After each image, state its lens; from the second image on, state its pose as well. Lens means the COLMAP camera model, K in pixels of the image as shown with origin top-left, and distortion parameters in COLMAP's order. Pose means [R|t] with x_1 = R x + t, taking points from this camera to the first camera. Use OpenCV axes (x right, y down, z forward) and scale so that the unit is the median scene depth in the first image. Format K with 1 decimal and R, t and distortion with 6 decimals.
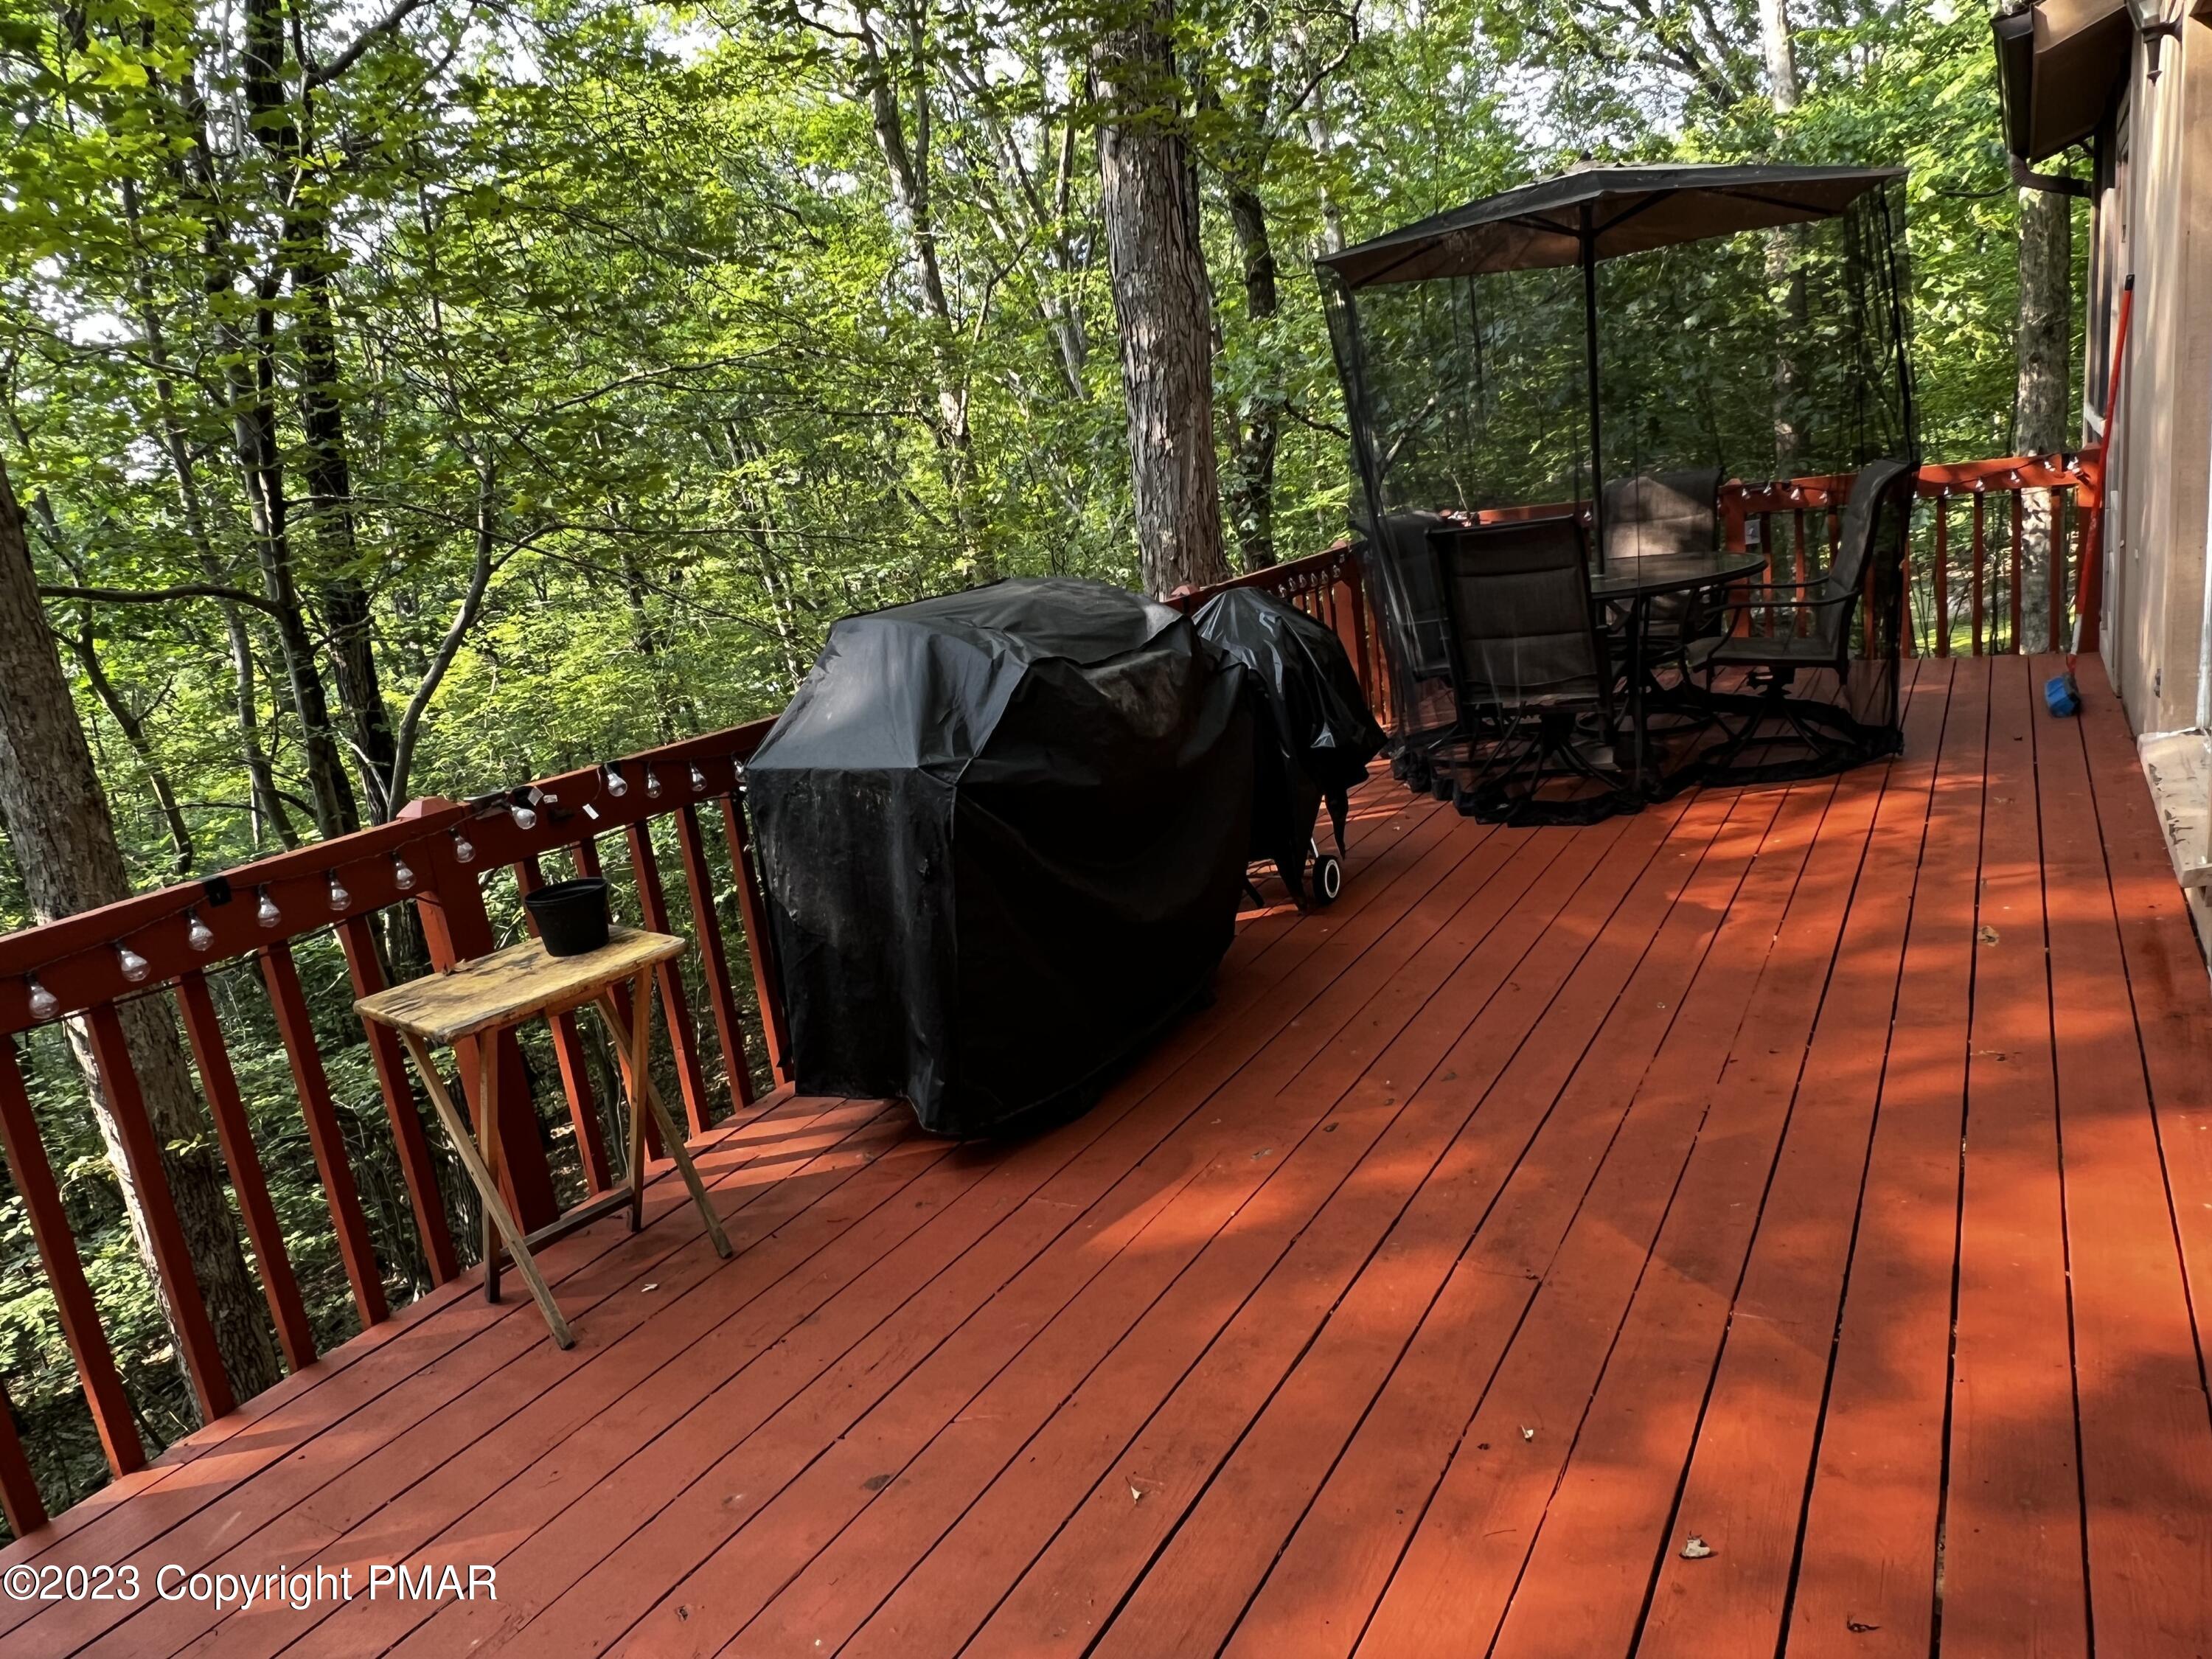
lens RADIAL K [[1473.8, 0, 1084.4], [0, 1473.8, 842.3], [0, 0, 1]] dist [-0.007858, -0.003235]
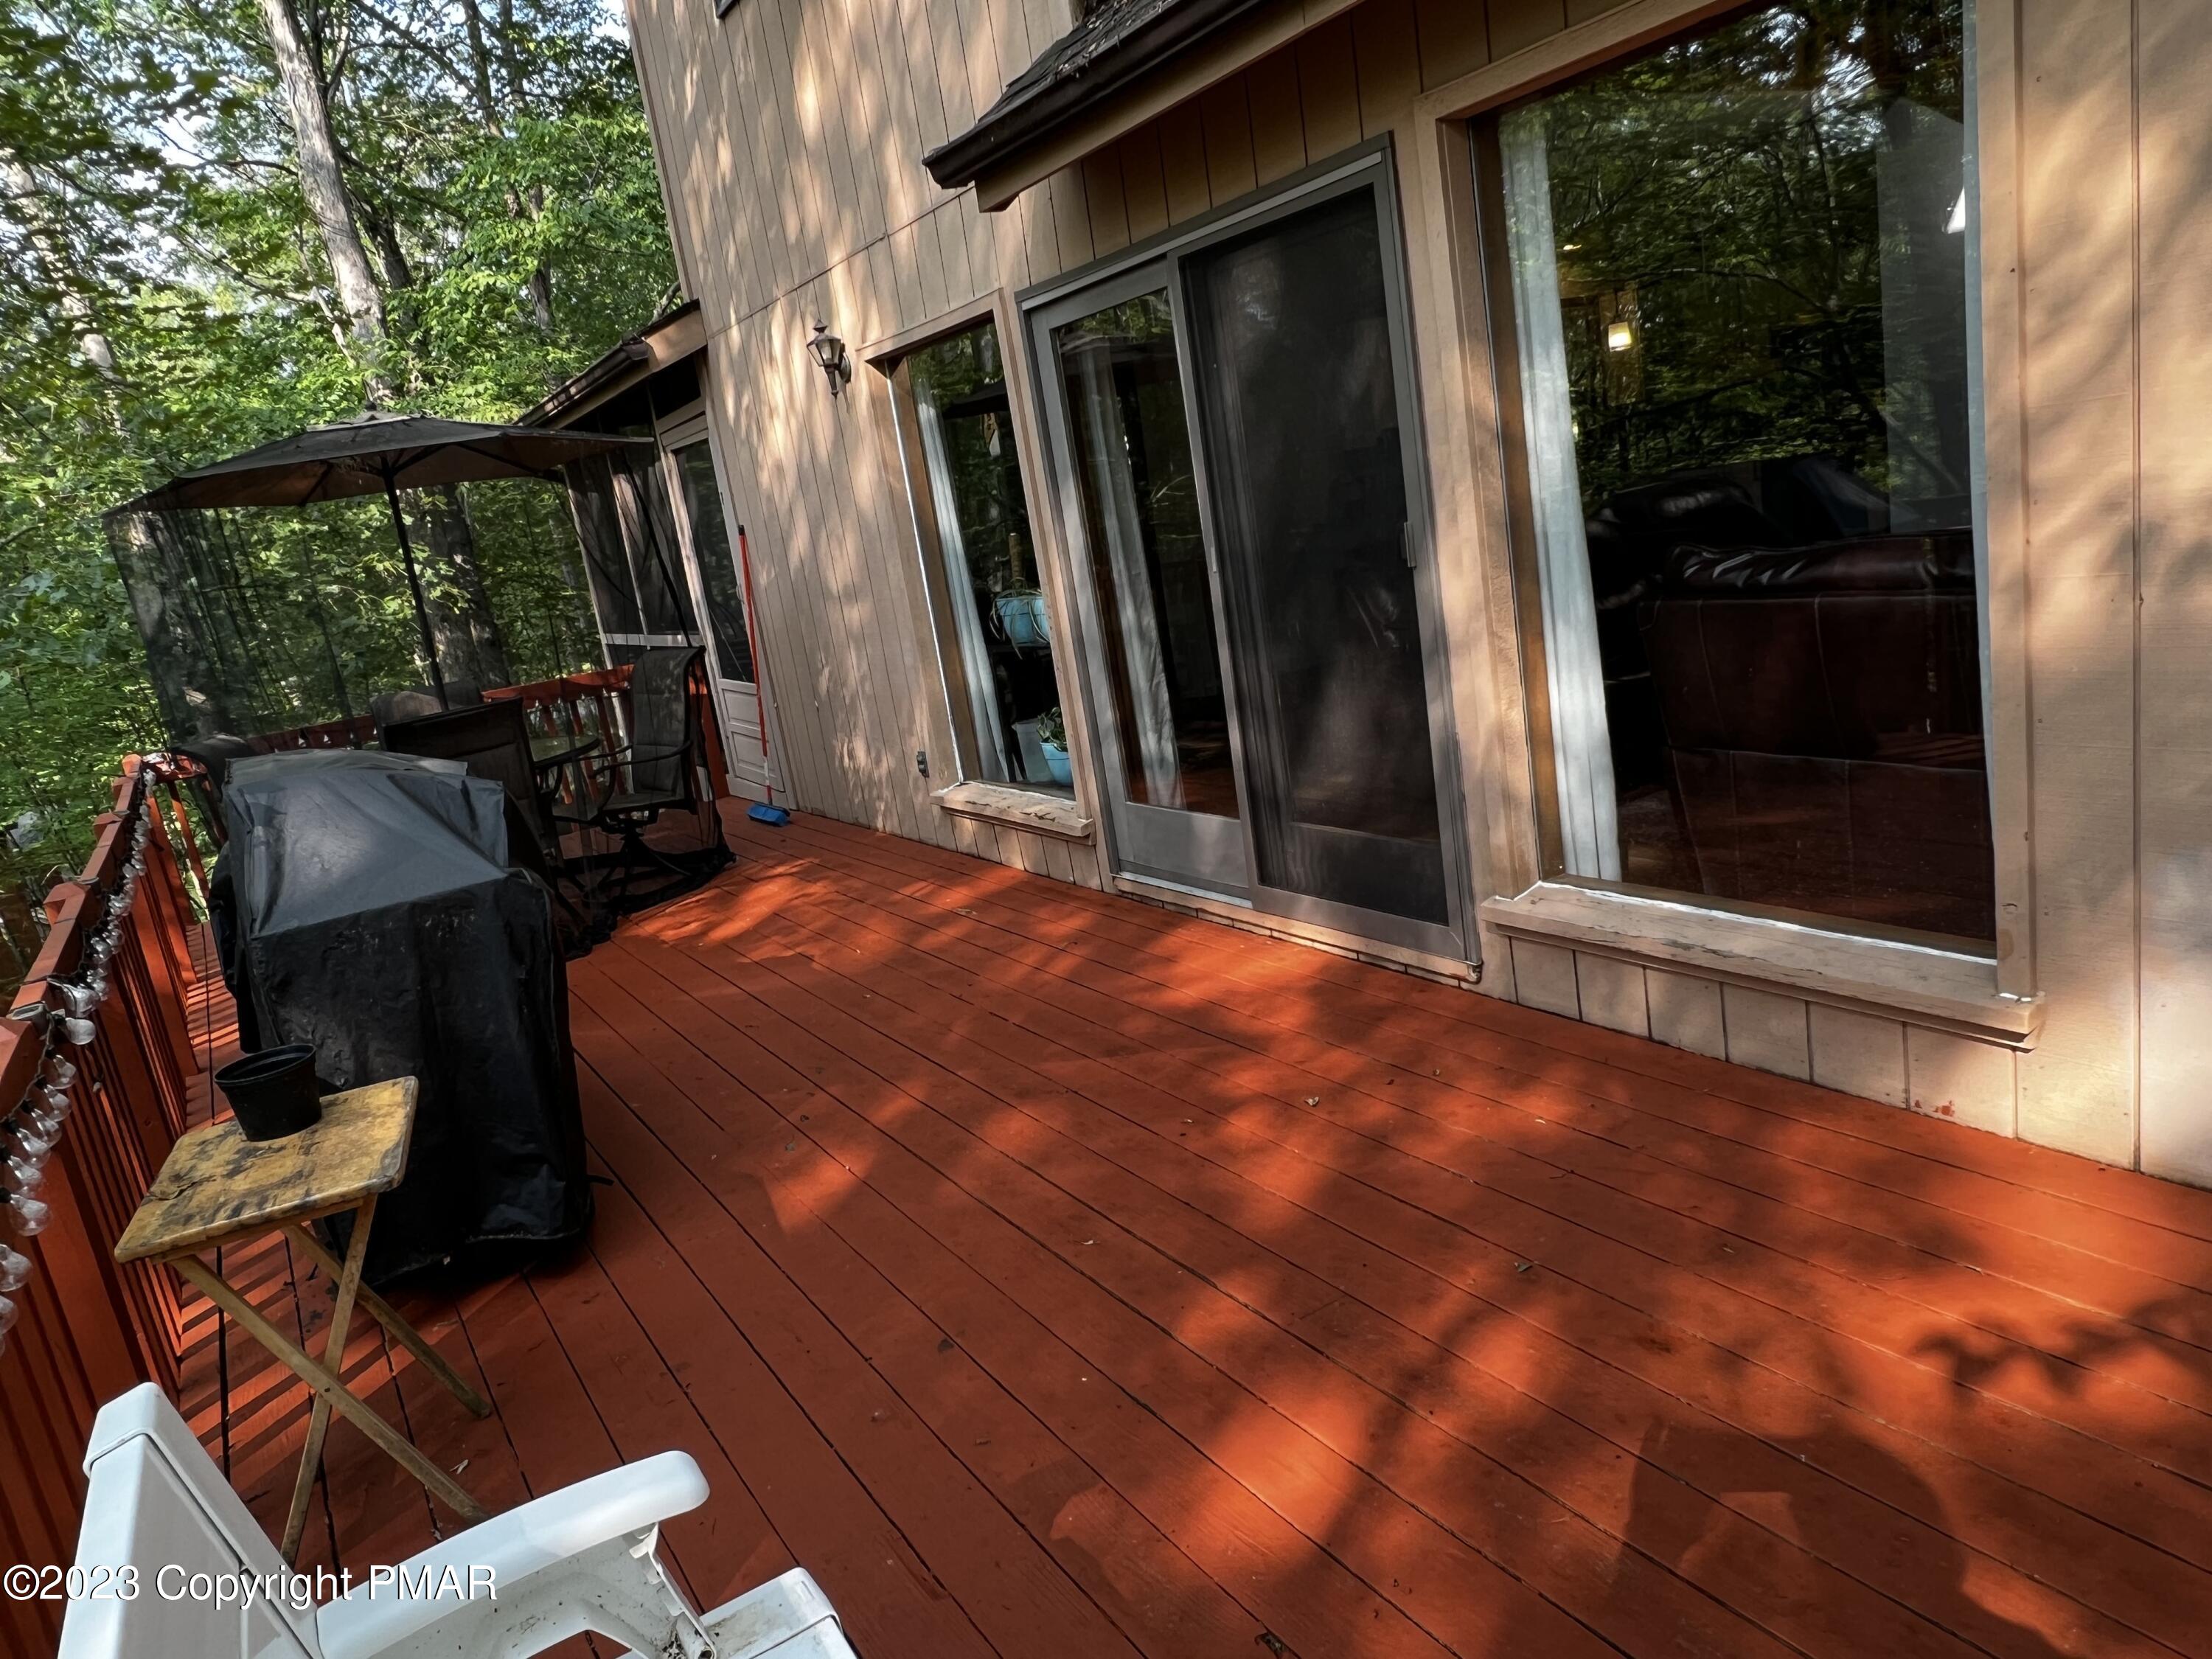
lens RADIAL K [[1473.8, 0, 1084.4], [0, 1473.8, 842.3], [0, 0, 1]] dist [-0.007858, -0.003235]
pose [[0.480011, -0.142912, 0.865543, -0.798485], [0.302542, 0.953079, -0.010418, 0.059703], [-0.823442, 0.266864, 0.500726, 0.129174]]
